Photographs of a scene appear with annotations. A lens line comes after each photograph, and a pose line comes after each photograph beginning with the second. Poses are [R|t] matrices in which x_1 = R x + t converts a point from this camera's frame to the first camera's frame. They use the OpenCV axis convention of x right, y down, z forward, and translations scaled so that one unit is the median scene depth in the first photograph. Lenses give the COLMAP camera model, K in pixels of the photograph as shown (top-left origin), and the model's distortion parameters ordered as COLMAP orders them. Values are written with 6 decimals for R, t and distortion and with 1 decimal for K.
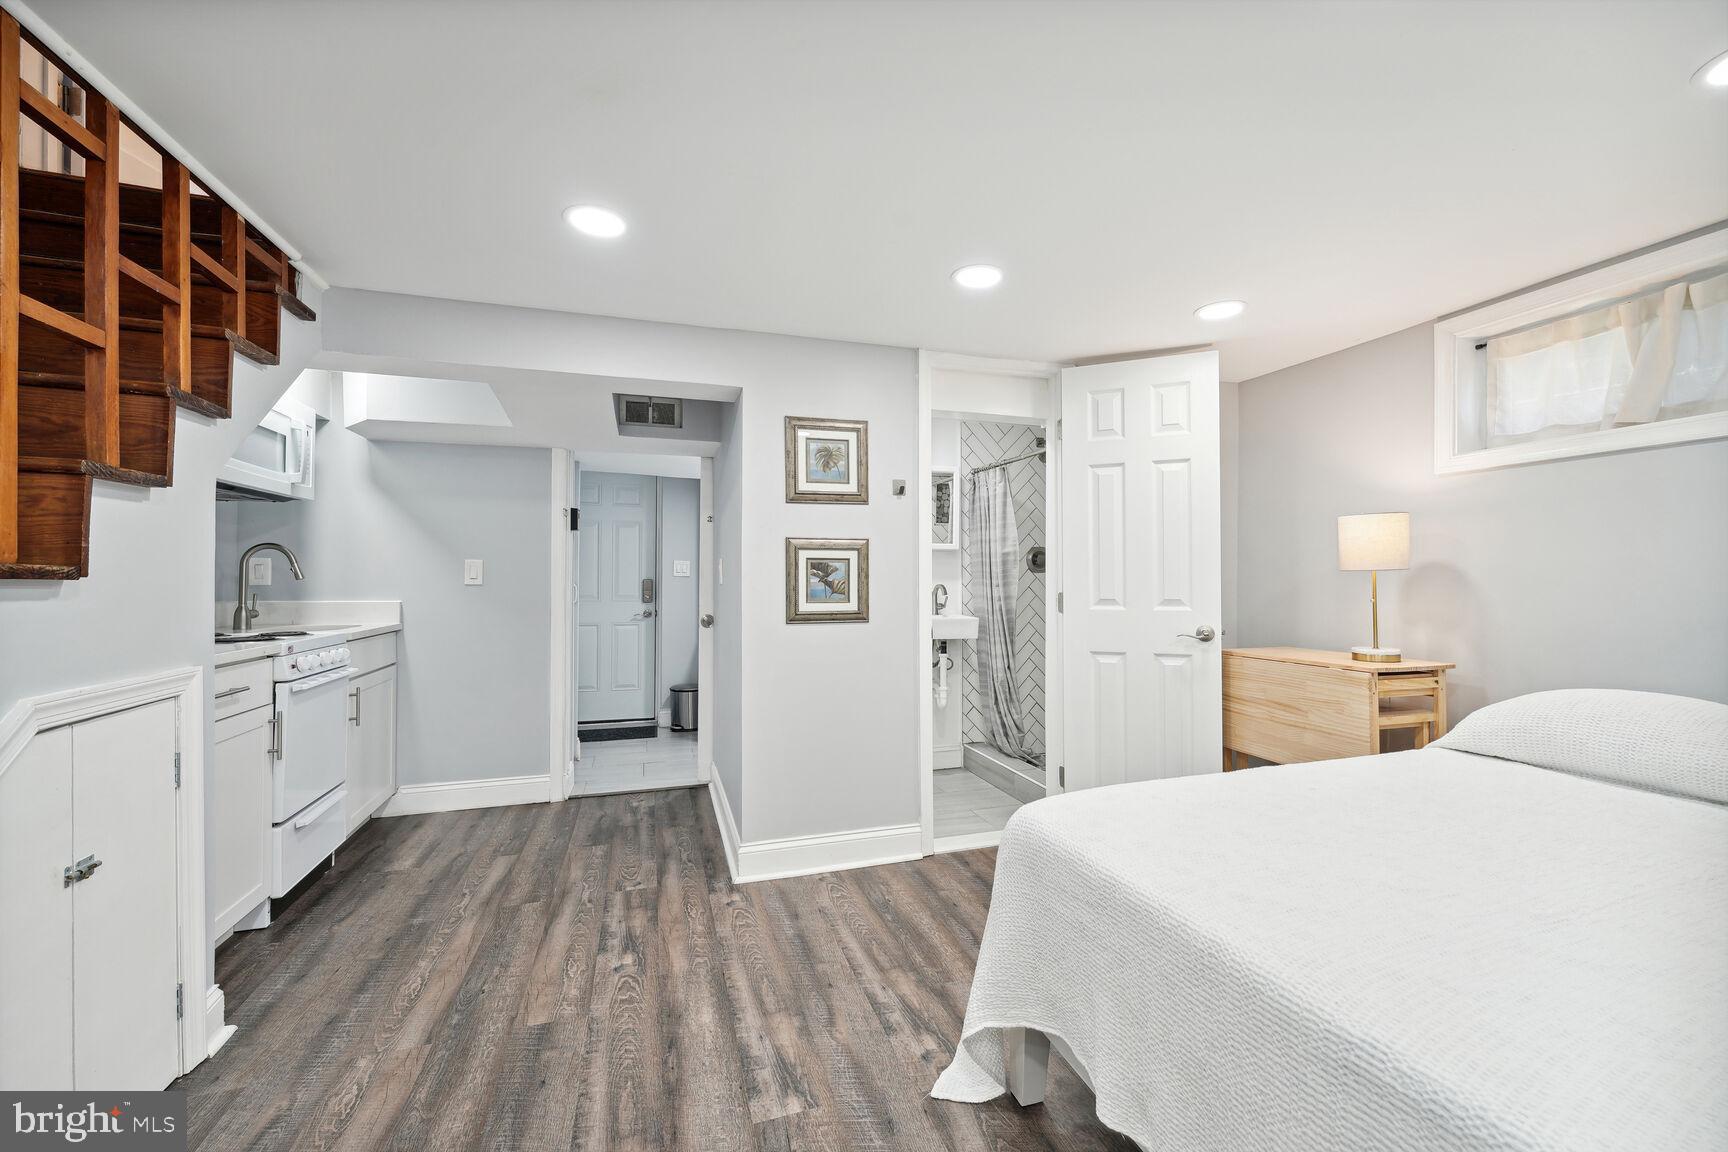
lens RADIAL K [[690.6, 0, 866.4], [0, 690.6, 580.0], [0, 0, 1]] dist [-0.001056, -0.000030]
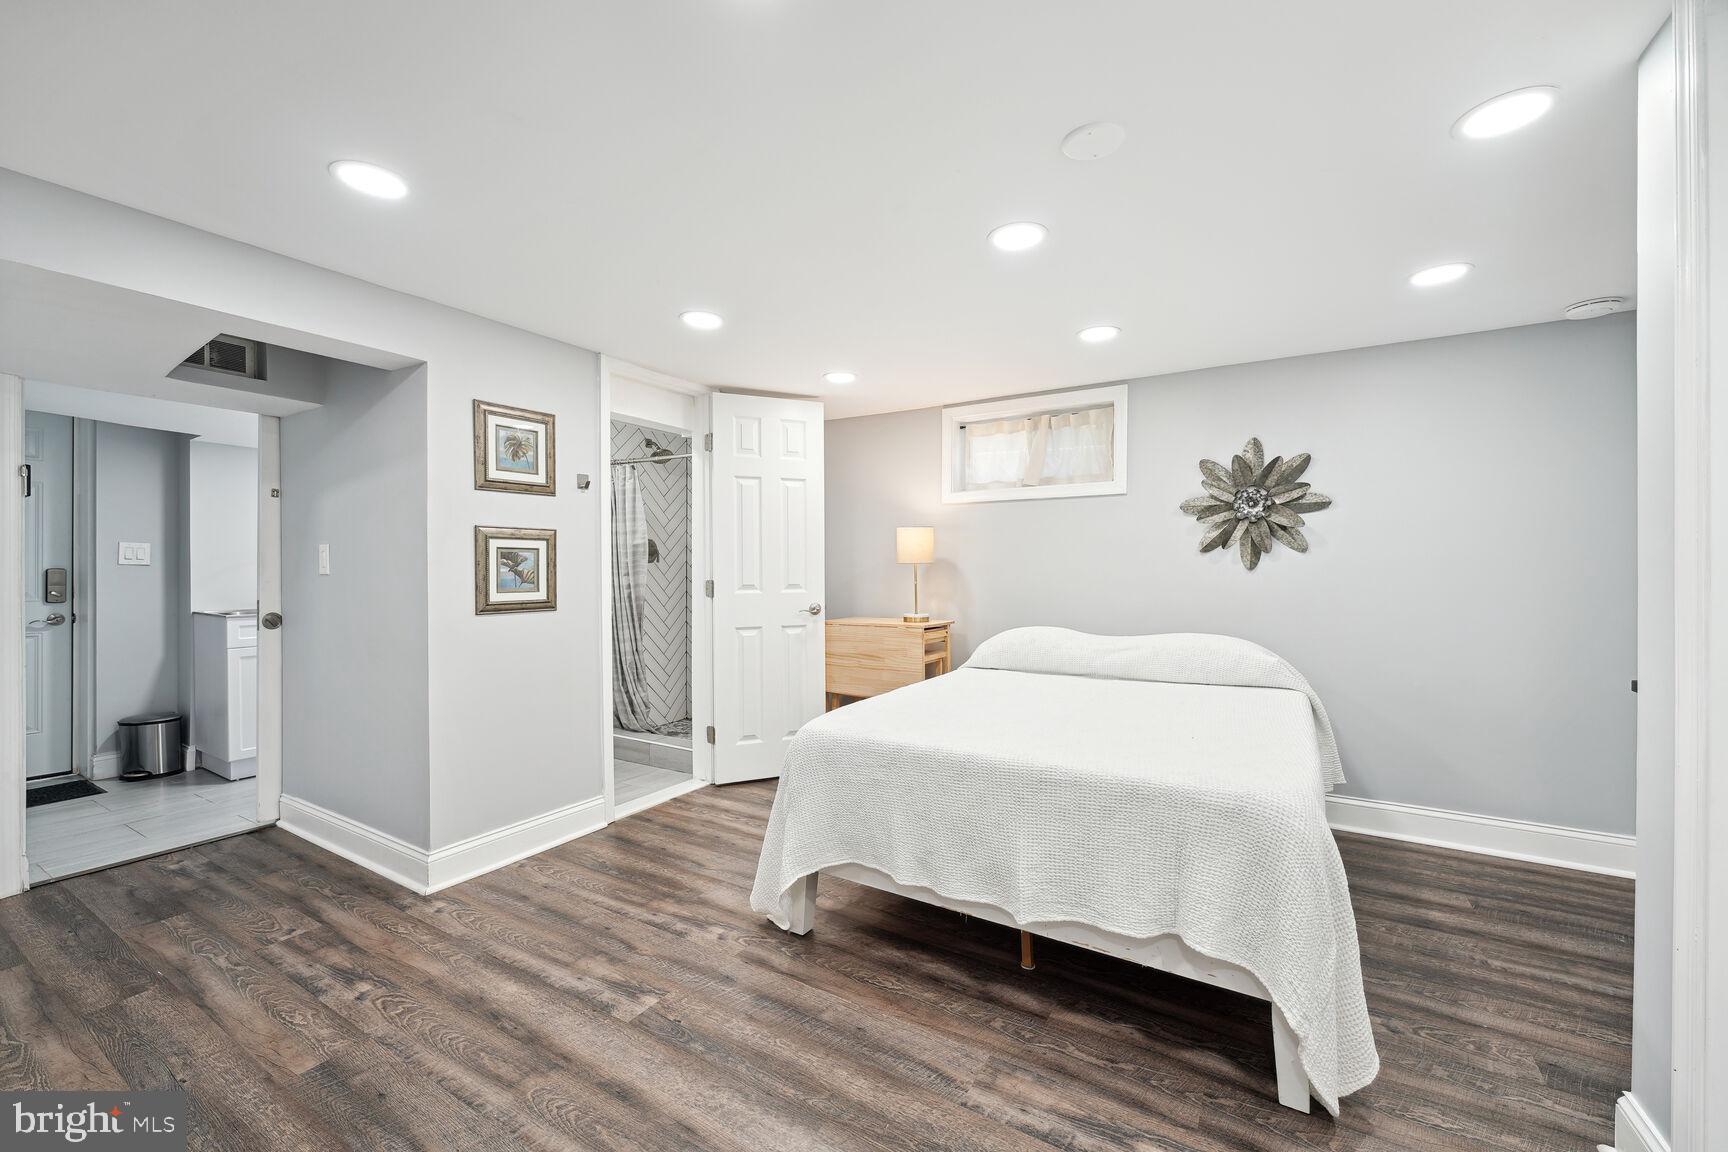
lens RADIAL K [[690.6, 0, 870.1], [0, 690.6, 588.8], [0, 0, 1]] dist [-0.001056, -0.000030]
pose [[0.749932, -0.019019, 0.661242, -0.331052], [0.000753, 0.999611, 0.027897, -0.000223], [-0.661515, -0.020423, 0.749654, -0.086351]]
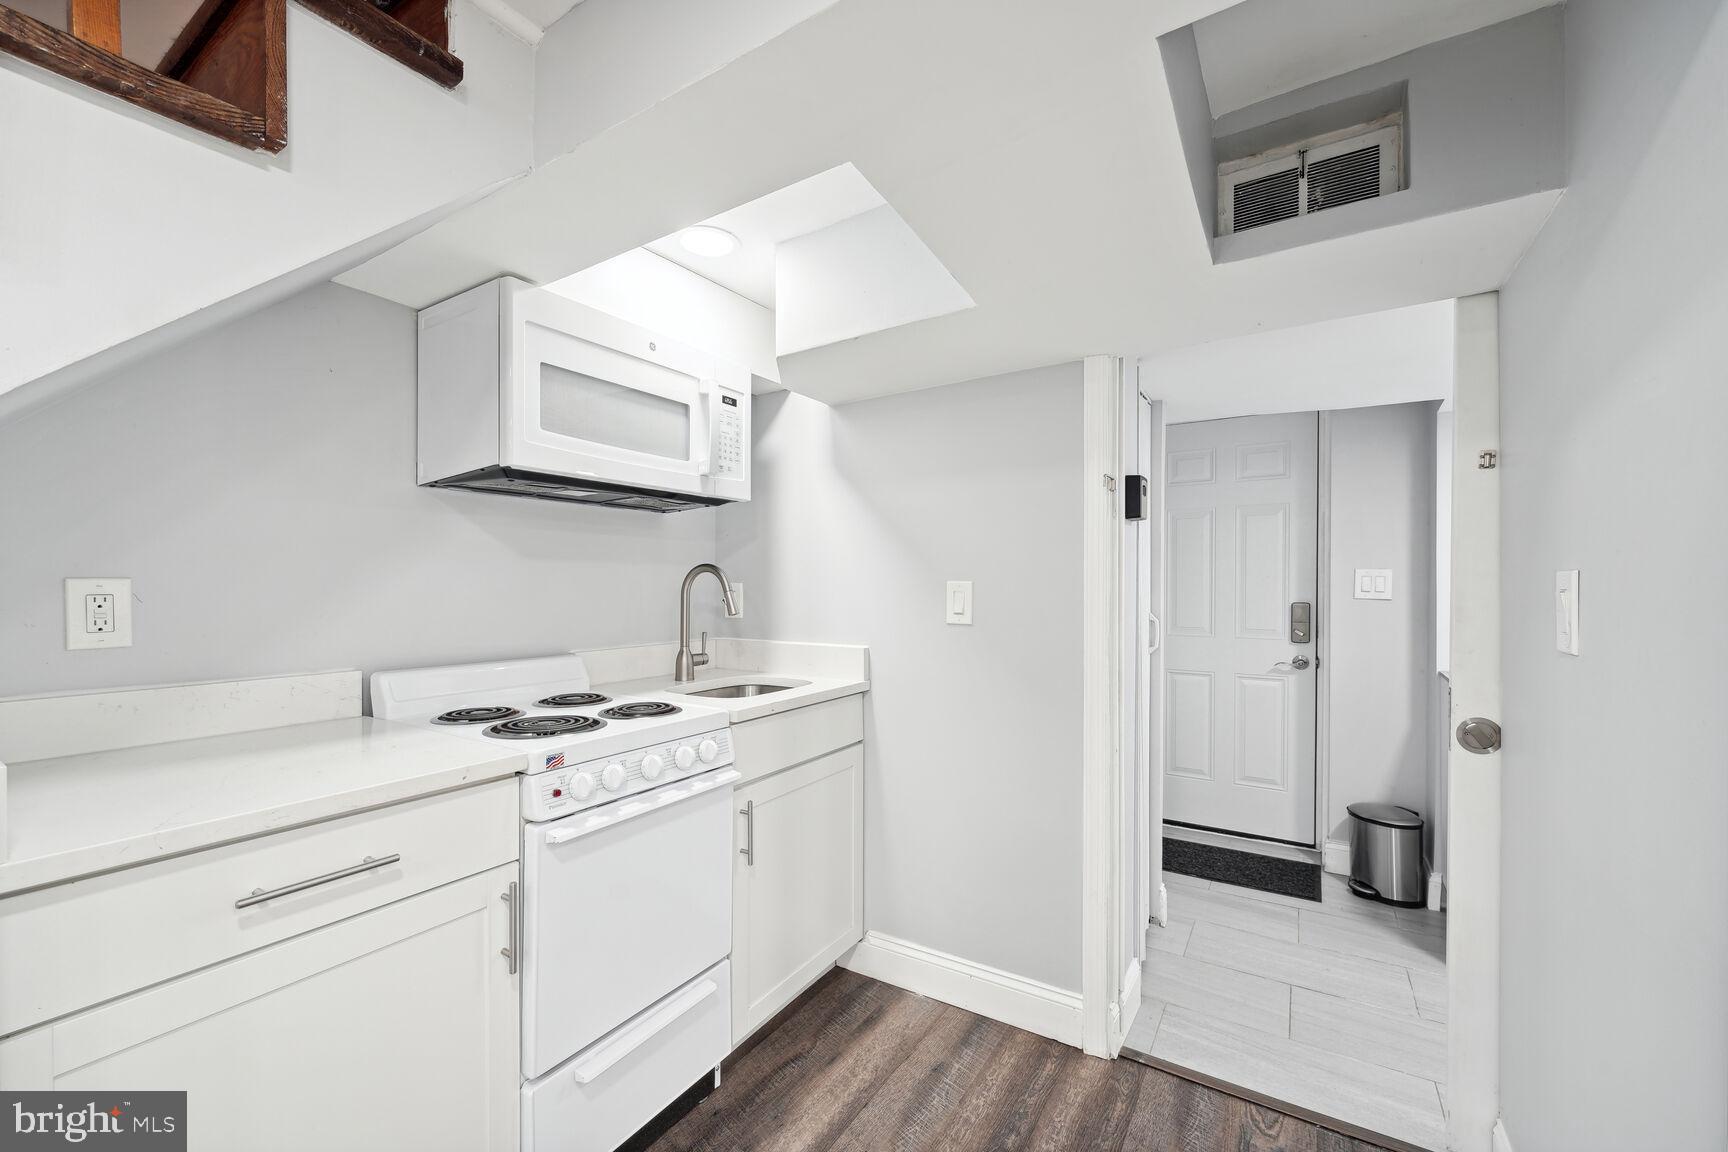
lens RADIAL K [[690.6, 0, 860.6], [0, 690.6, 587.0], [0, 0, 1]] dist [-0.001056, -0.000030]
pose [[0.637752, -0.002828, -0.770237, -0.217262], [0.002990, 0.999995, -0.001195, -0.030261], [0.770236, -0.001541, 0.637757, 0.706277]]
